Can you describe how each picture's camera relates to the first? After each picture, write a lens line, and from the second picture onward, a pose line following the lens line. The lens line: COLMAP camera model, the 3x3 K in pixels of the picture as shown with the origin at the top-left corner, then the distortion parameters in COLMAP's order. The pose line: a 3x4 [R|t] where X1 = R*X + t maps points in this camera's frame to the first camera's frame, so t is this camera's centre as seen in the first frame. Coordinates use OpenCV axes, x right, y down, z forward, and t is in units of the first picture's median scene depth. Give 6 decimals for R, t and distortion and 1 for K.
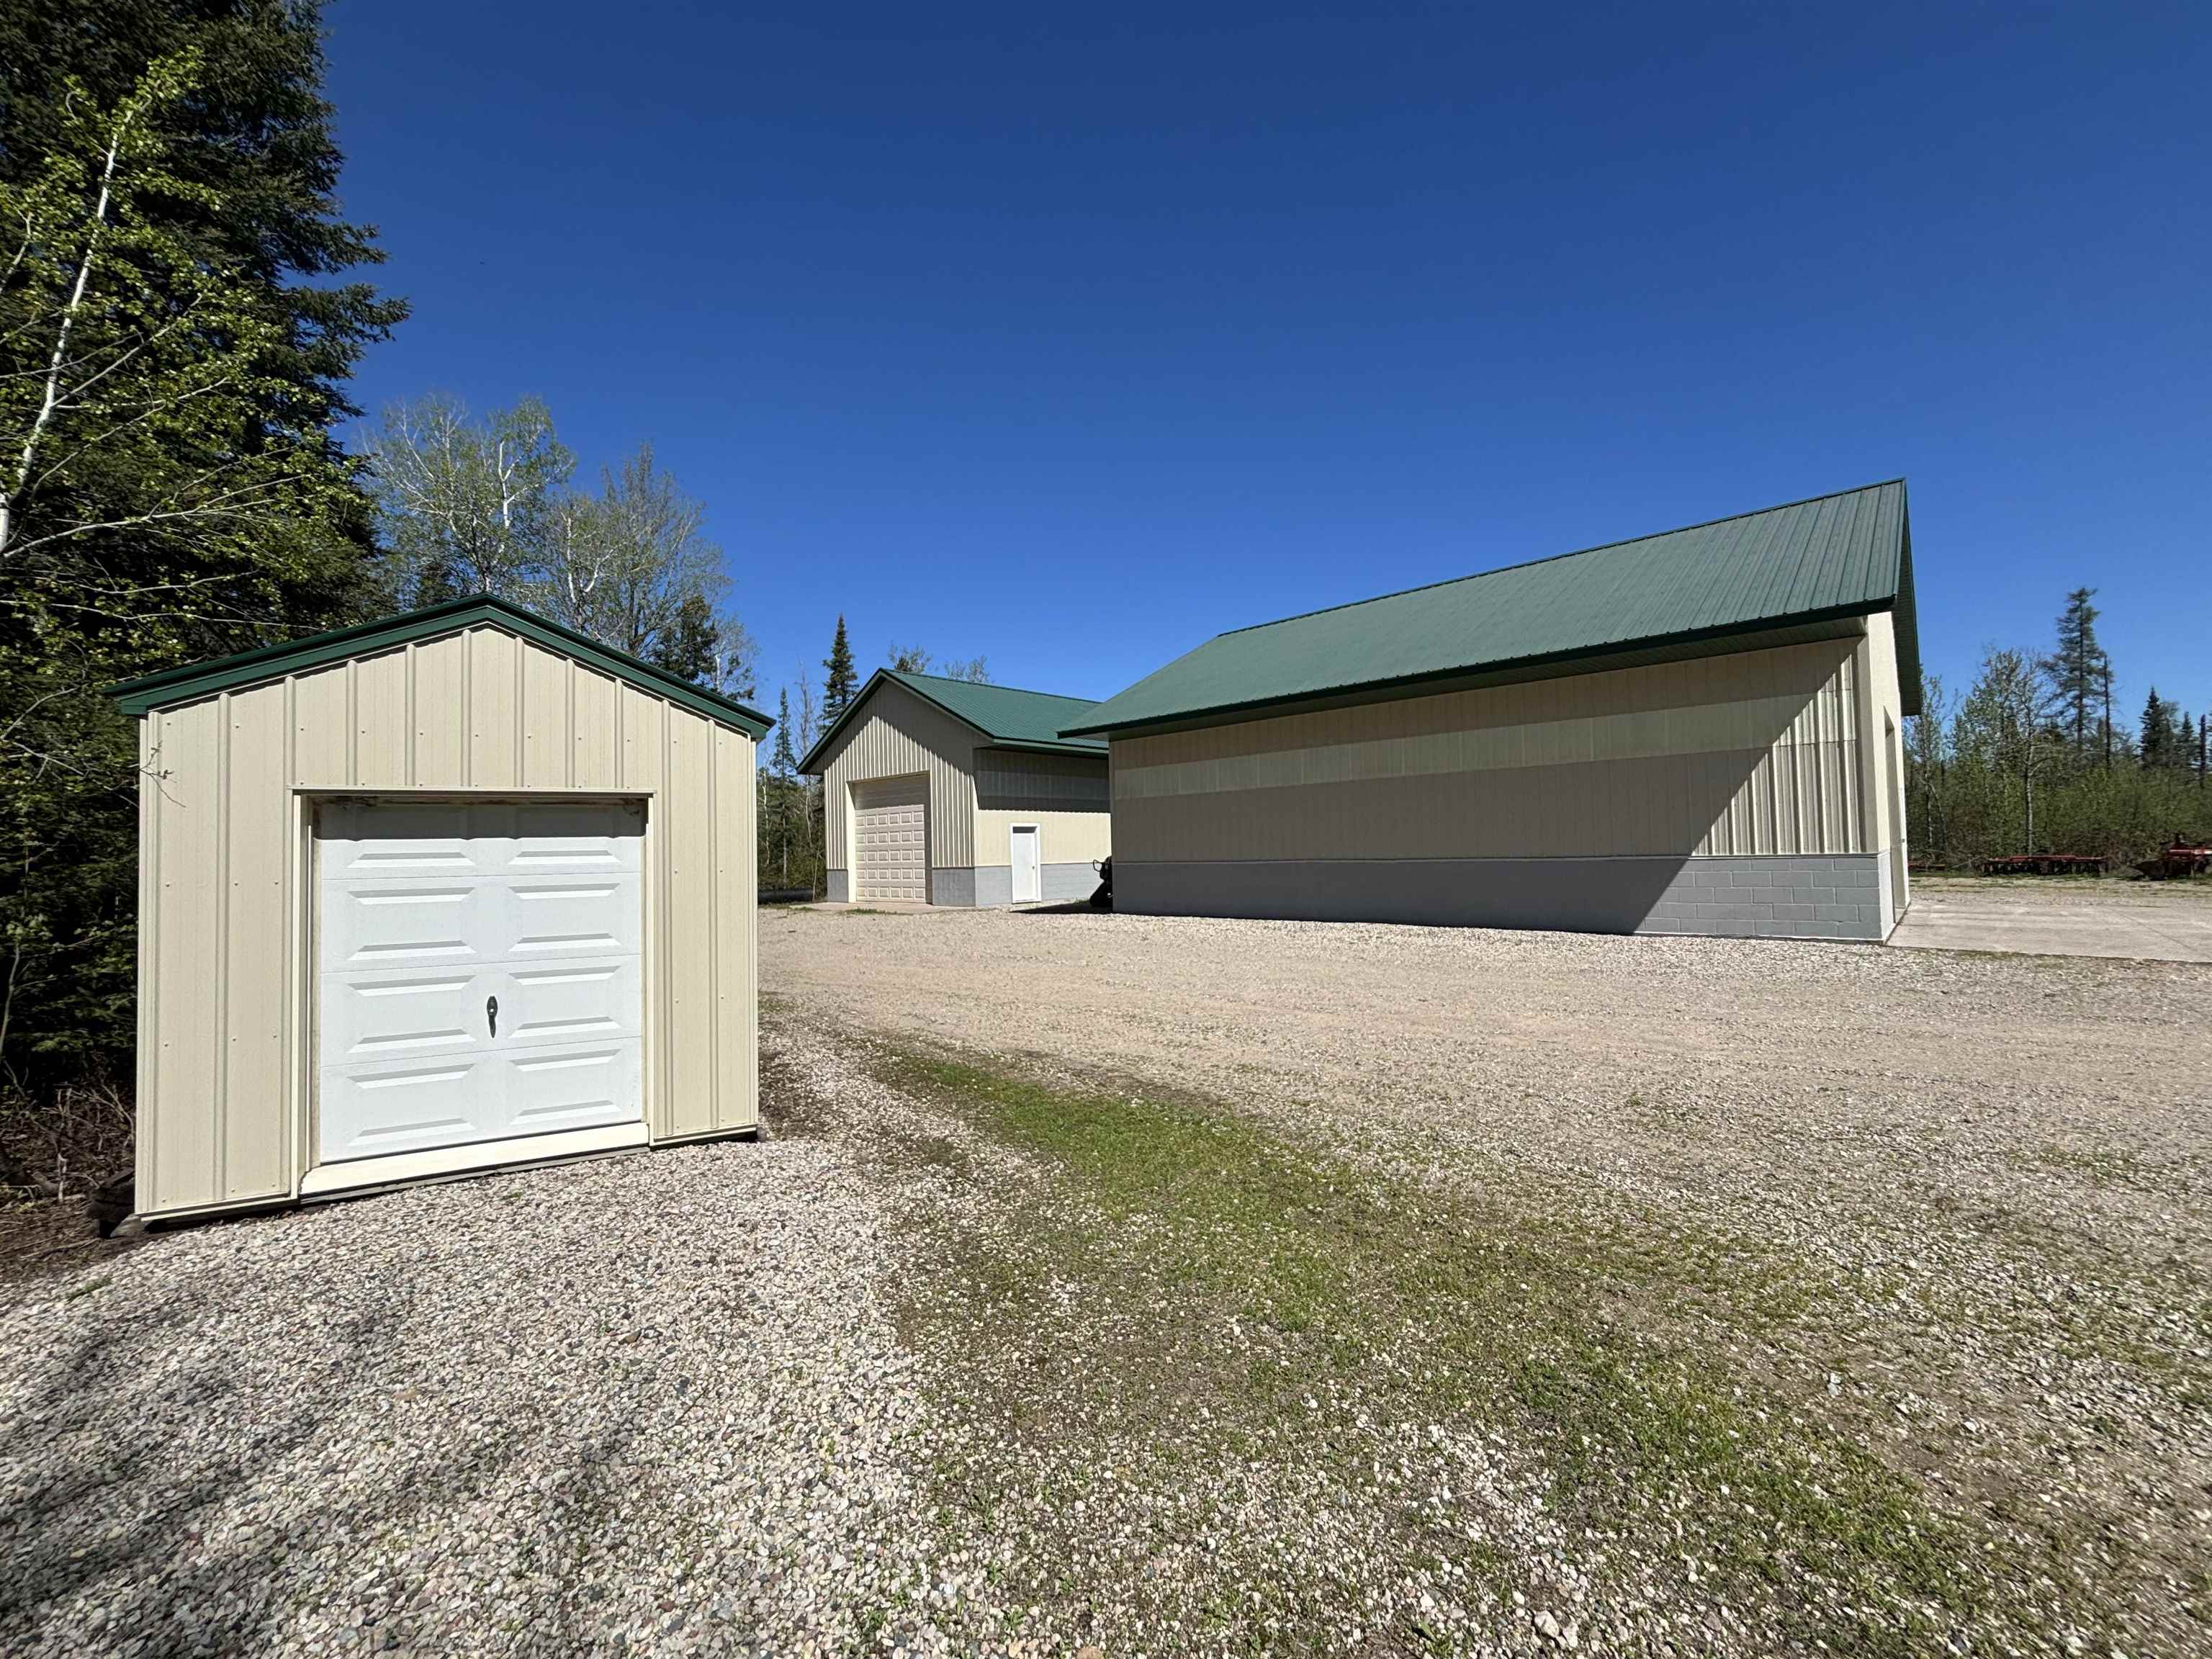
lens RADIAL K [[907.3, 0, 1106.0], [0, 907.3, 829.5], [0, 0, 1]] dist [-0.000160, 0.000891]
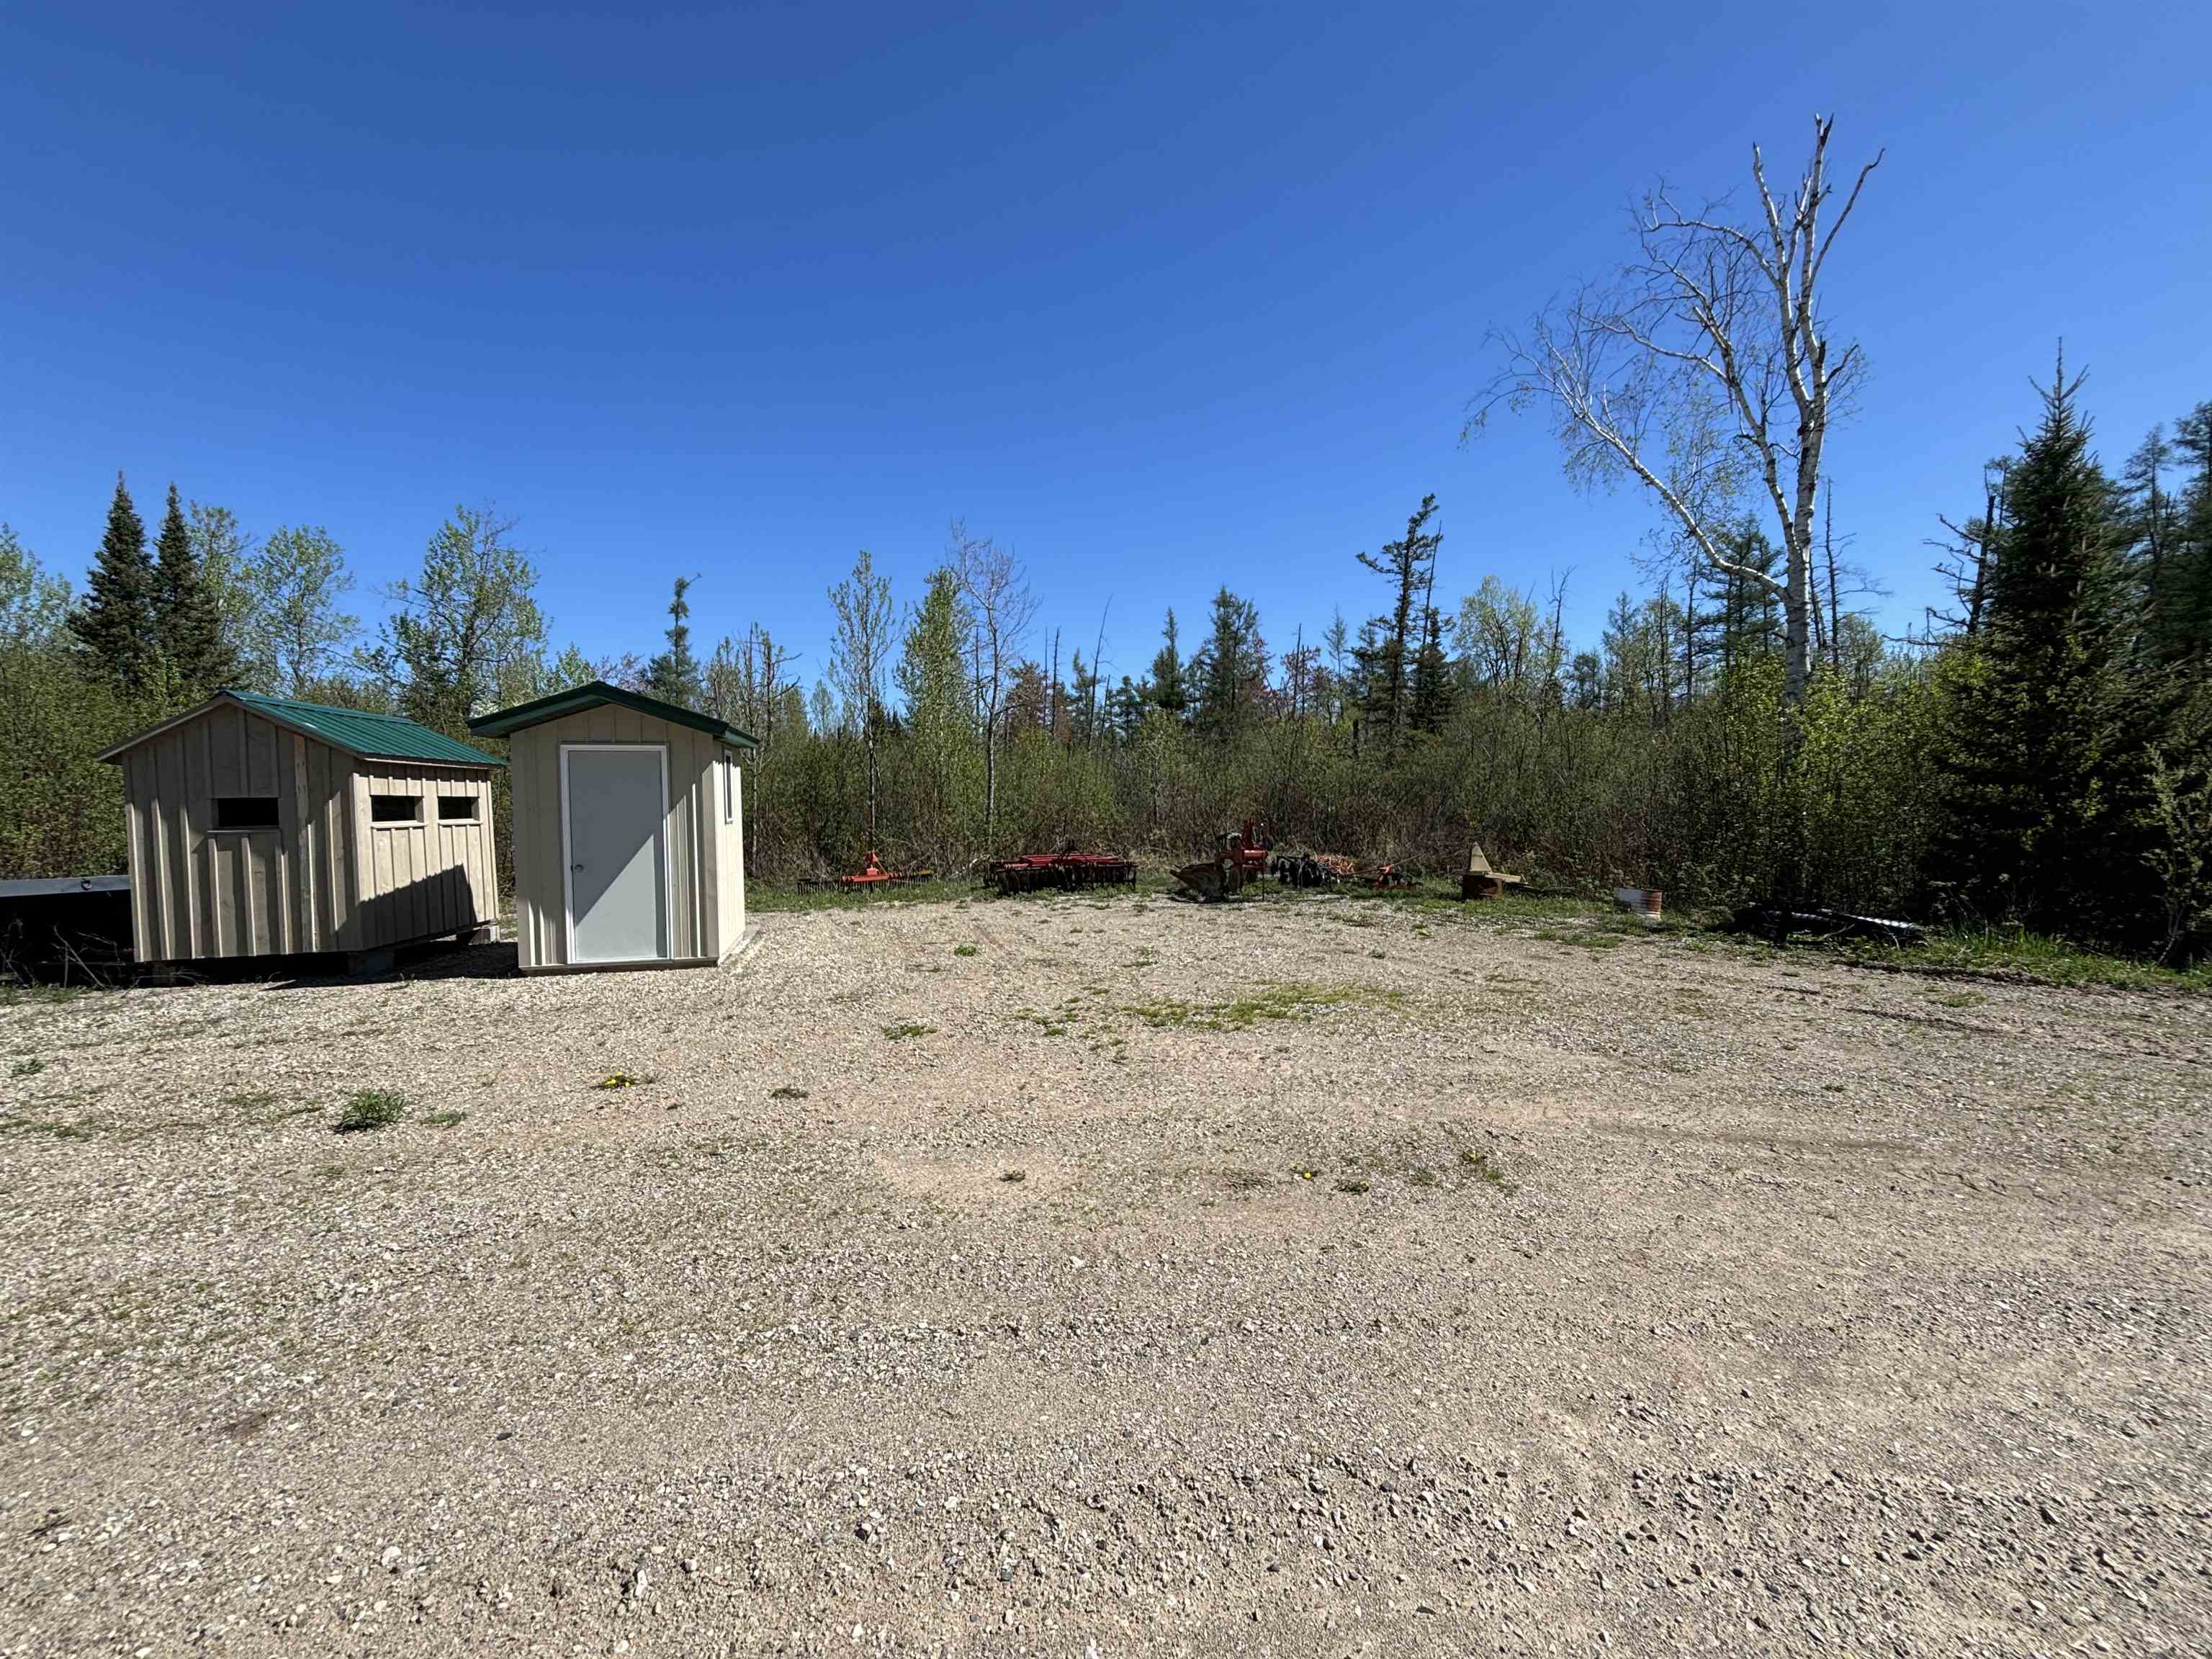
lens RADIAL K [[907.3, 0, 1106.0], [0, 907.3, 829.5], [0, 0, 1]] dist [-0.000160, 0.000891]
pose [[0.490467, -0.014544, 0.871338, 0.640150], [-0.022943, 0.999299, 0.029594, -0.004369], [-0.871158, -0.034506, 0.489789, 0.804051]]
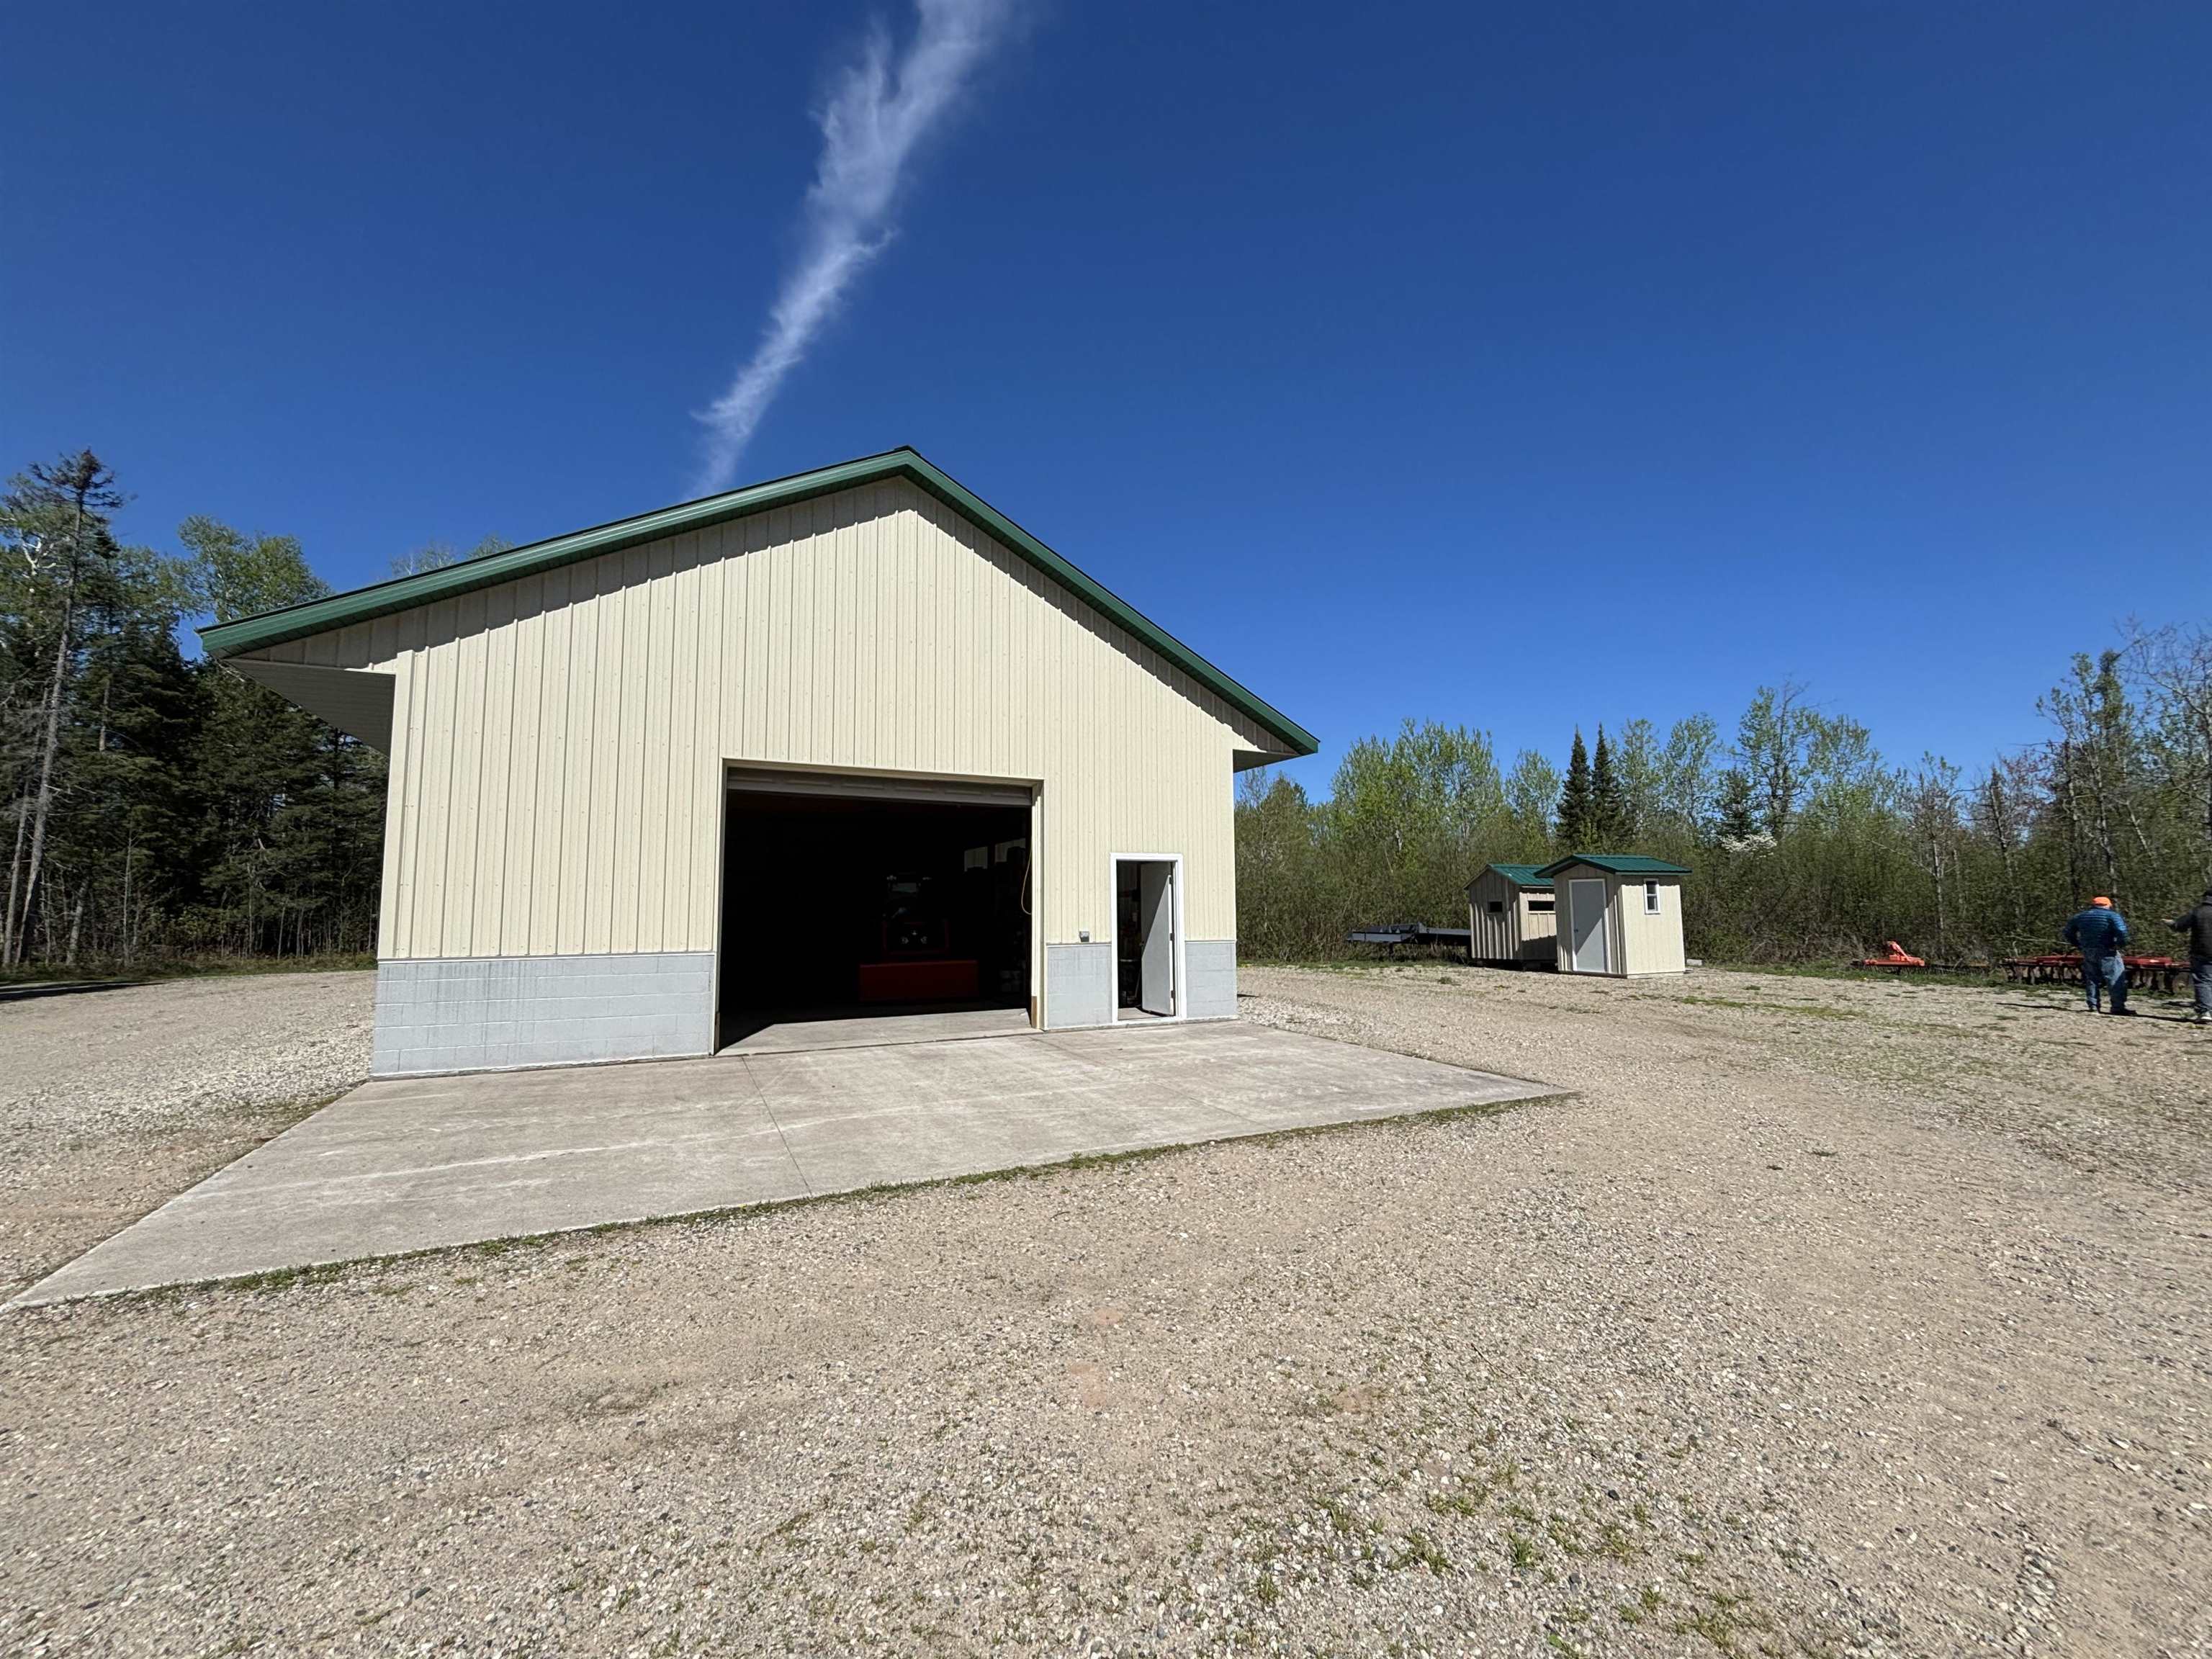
lens RADIAL K [[907.3, 0, 1106.0], [0, 907.3, 829.5], [0, 0, 1]] dist [-0.000160, 0.000891]
pose [[0.935739, -0.013954, -0.352418, 0.734356], [-0.006423, 0.998377, -0.056586, -0.018262], [0.352635, 0.055214, 0.934130, 0.201049]]
